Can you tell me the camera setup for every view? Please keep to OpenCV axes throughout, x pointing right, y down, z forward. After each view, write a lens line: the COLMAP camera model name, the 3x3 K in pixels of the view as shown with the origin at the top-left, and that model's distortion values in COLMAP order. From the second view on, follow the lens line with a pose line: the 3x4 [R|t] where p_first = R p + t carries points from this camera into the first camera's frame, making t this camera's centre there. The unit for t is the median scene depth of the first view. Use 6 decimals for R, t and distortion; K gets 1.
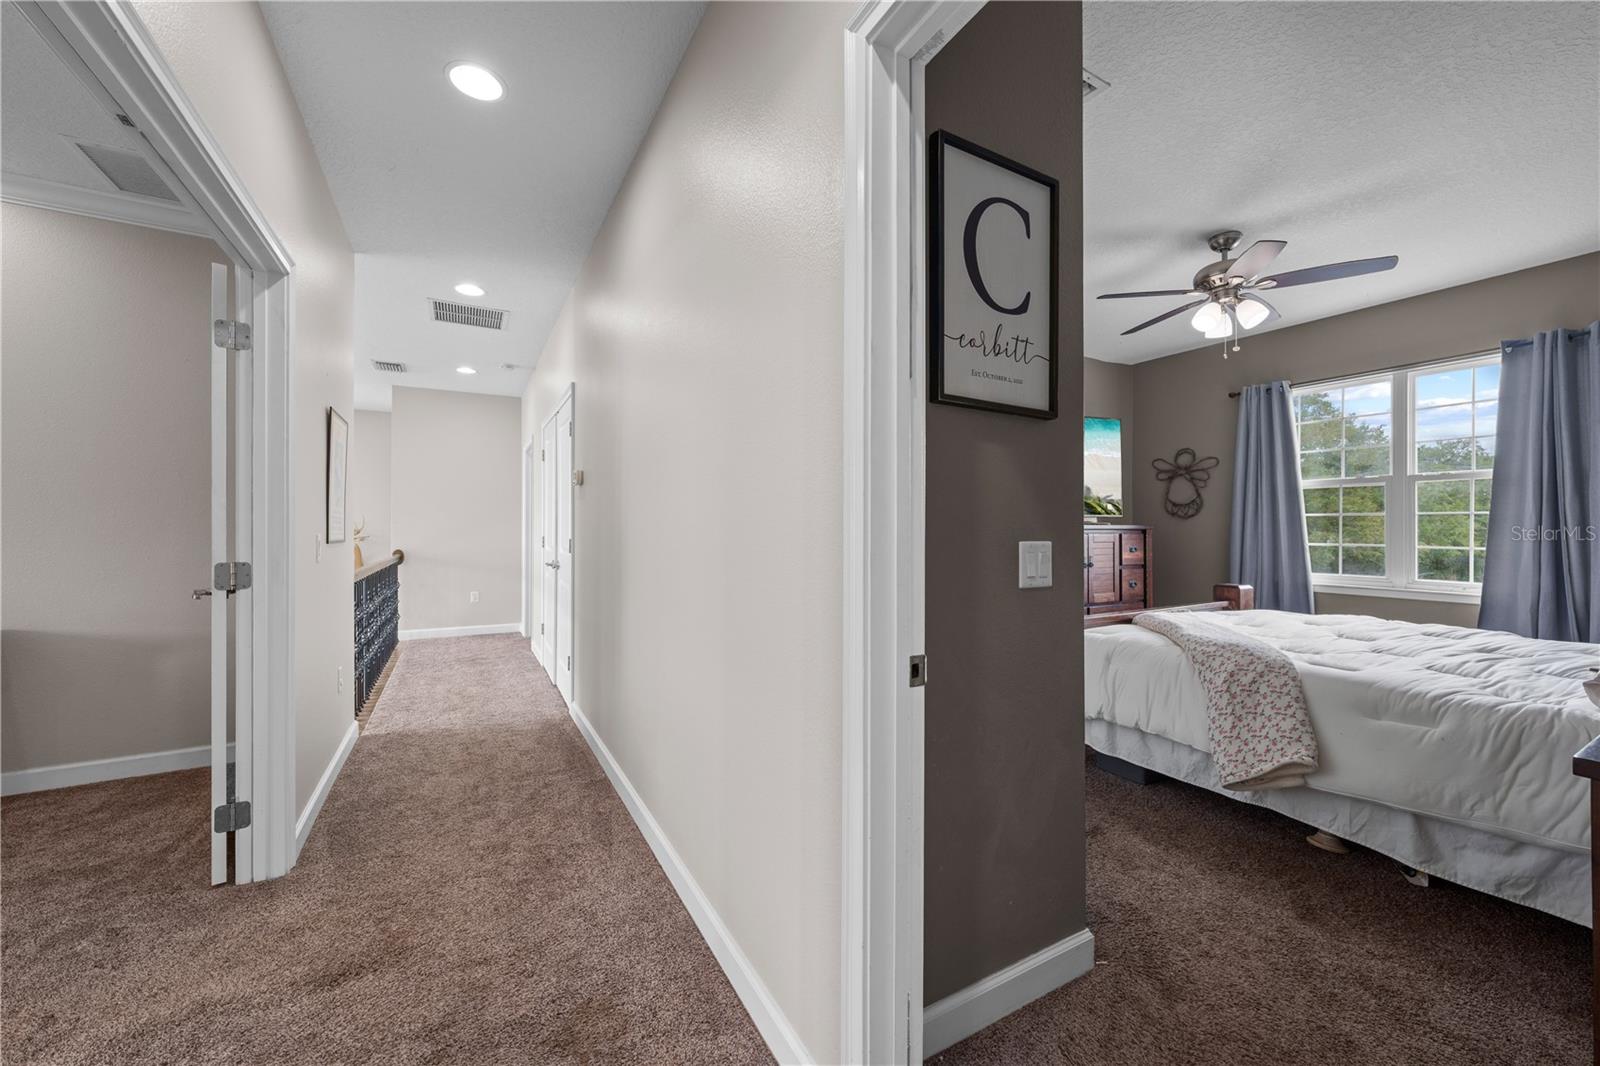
lens RADIAL K [[623.7, 0, 796.2], [0, 623.7, 537.3], [0, 0, 1]] dist [-0.001321, 0.000510]
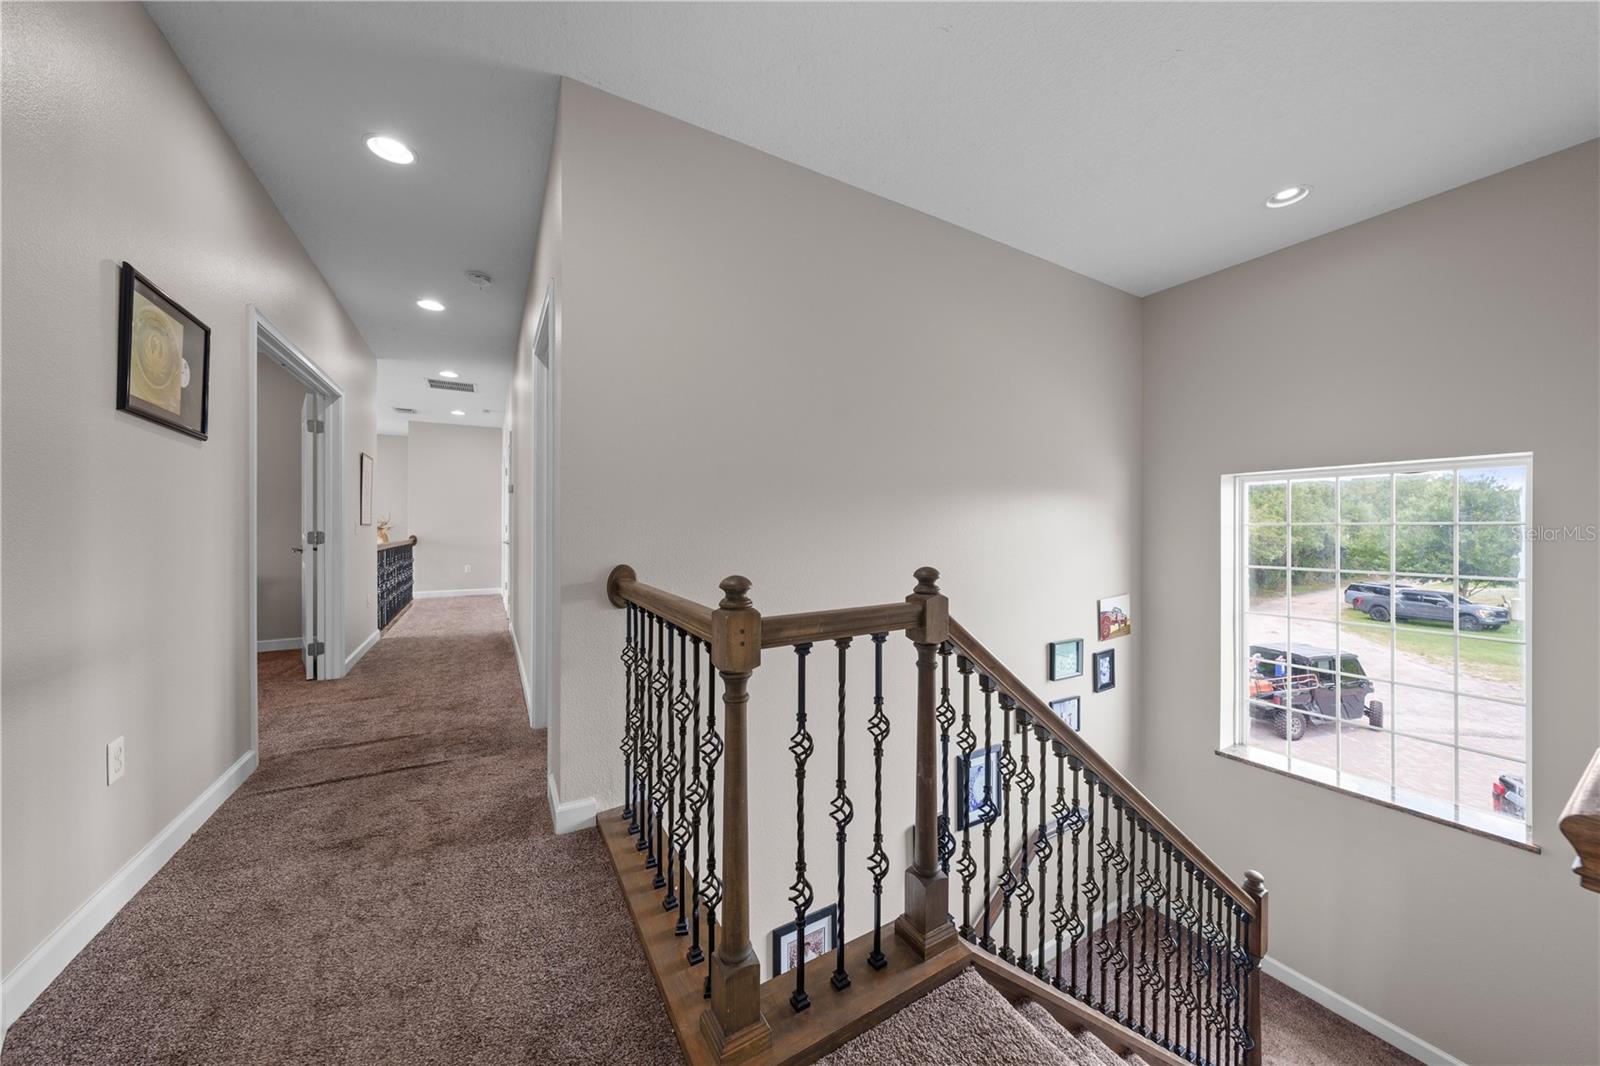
lens RADIAL K [[542.0, 0, 793.6], [0, 542.0, 532.0], [0, 0, 1]] dist [-0.006794, 0.001063]
pose [[0.999646, -0.000377, 0.026601, 0.390896], [0.000324, 0.999998, 0.002015, 0.020542], [-0.026601, -0.002006, 0.999644, -0.507680]]
